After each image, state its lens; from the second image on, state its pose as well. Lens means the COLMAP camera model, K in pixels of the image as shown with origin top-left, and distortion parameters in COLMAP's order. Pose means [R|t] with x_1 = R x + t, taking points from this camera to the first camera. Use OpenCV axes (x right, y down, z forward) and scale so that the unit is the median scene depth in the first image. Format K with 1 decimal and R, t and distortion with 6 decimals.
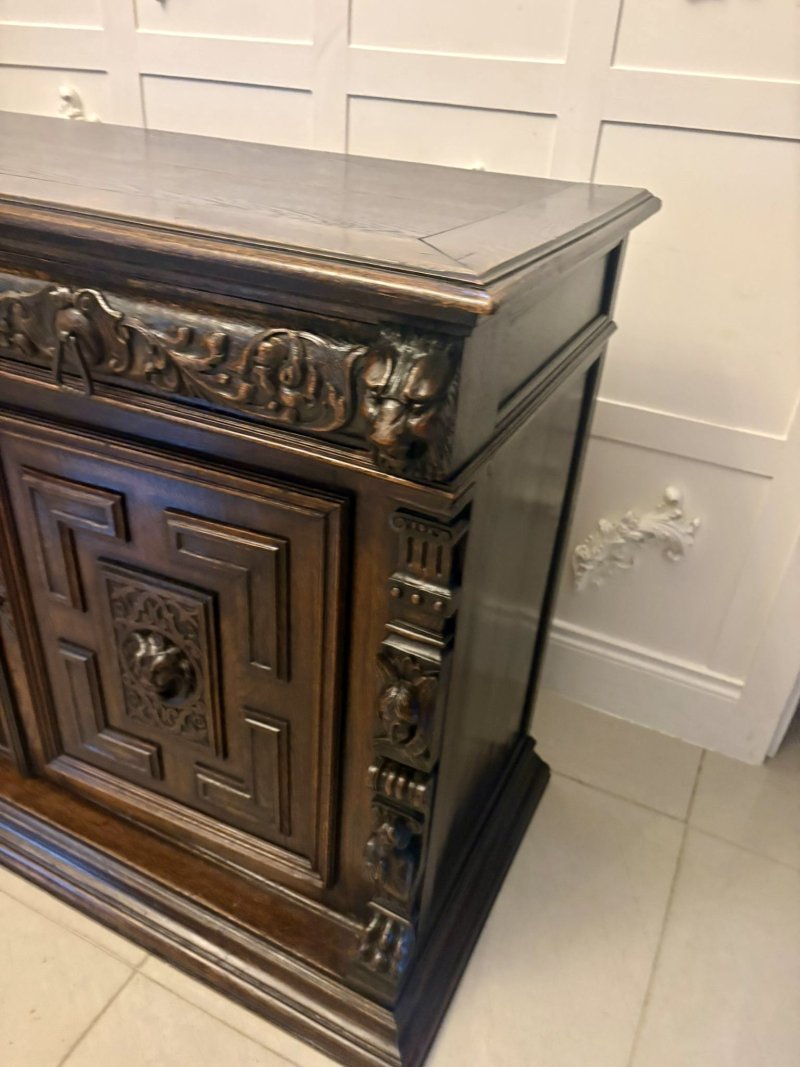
lens RADIAL K [[802.0, 0, 403.9], [0, 802.0, 552.6], [0, 0, 1]] dist [0.060438, -0.001526]
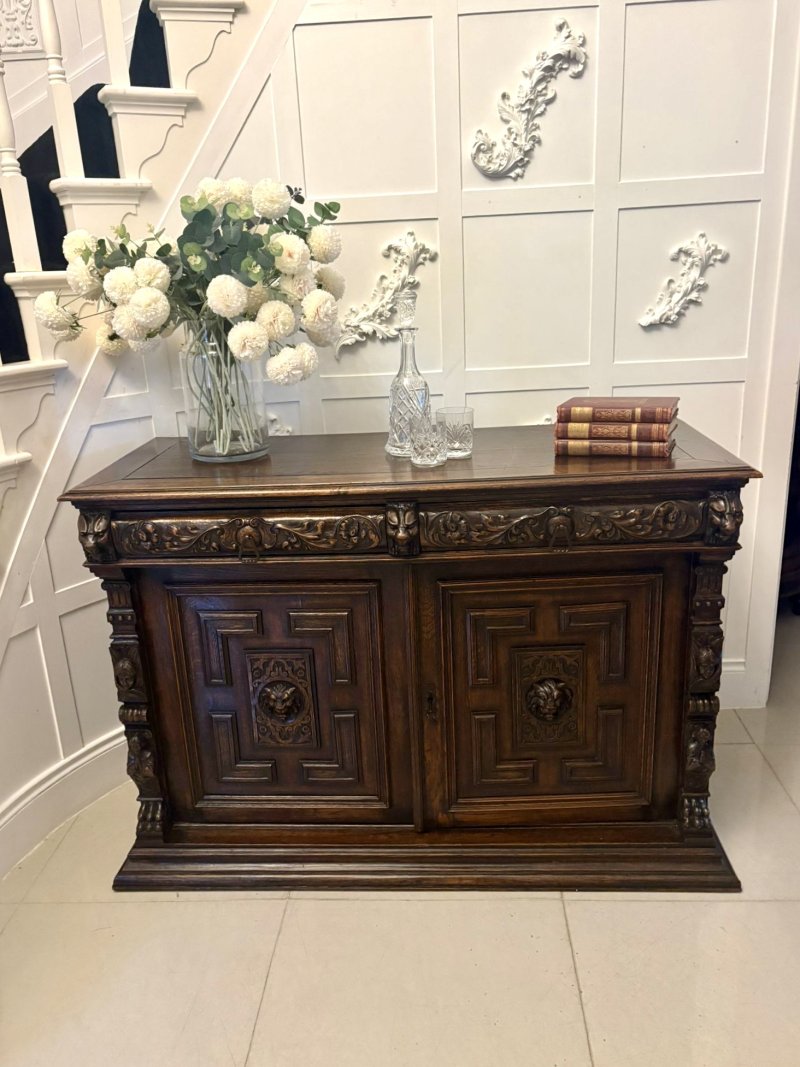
lens RADIAL K [[817.6, 0, 400.0], [0, 817.6, 533.5], [0, 0, 1]] dist [-0.007272, -0.010066]
pose [[0.914969, -0.226000, 0.334299, -1.408481], [0.296586, 0.938393, -0.177358, 0.019409], [-0.273620, 0.261425, 0.925629, -0.880283]]
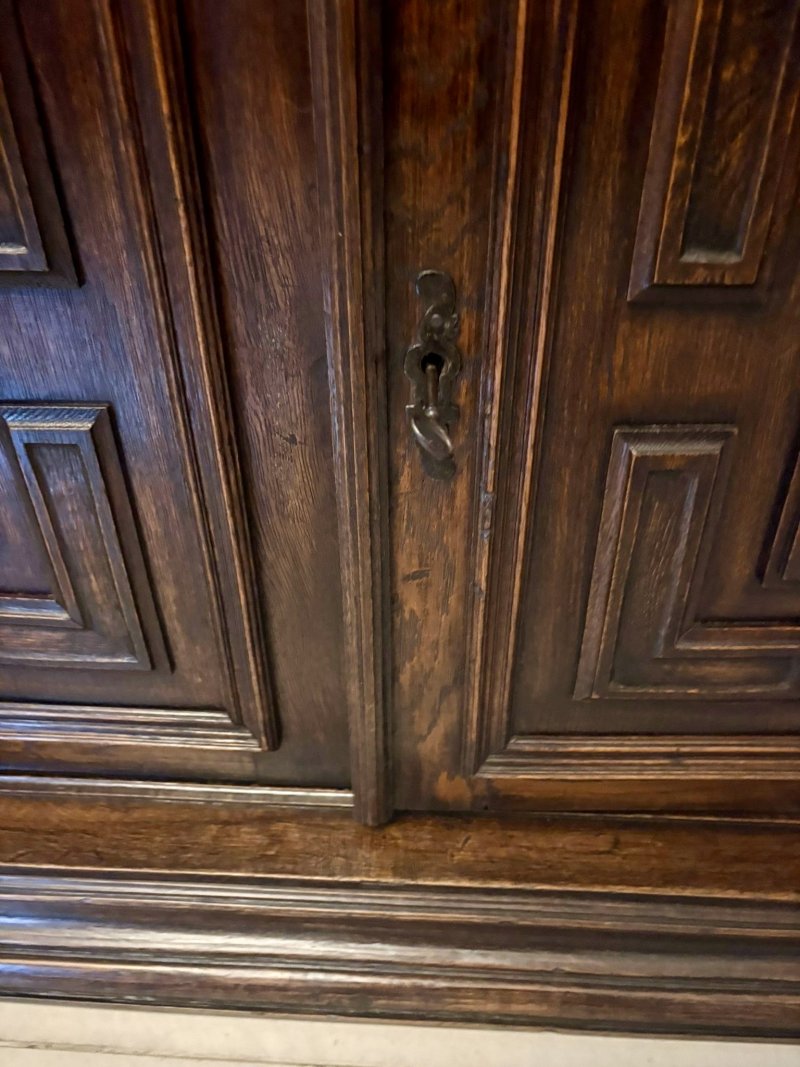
lens RADIAL K [[803.4, 0, 400.0], [0, 803.4, 533.5], [0, 0, 1]] dist [0.053652, -0.074134]
pose [[0.918868, -0.281075, 0.276908, -0.849569], [0.260973, 0.959313, 0.107757, 0.116974], [-0.295929, -0.026749, 0.954835, 0.882705]]
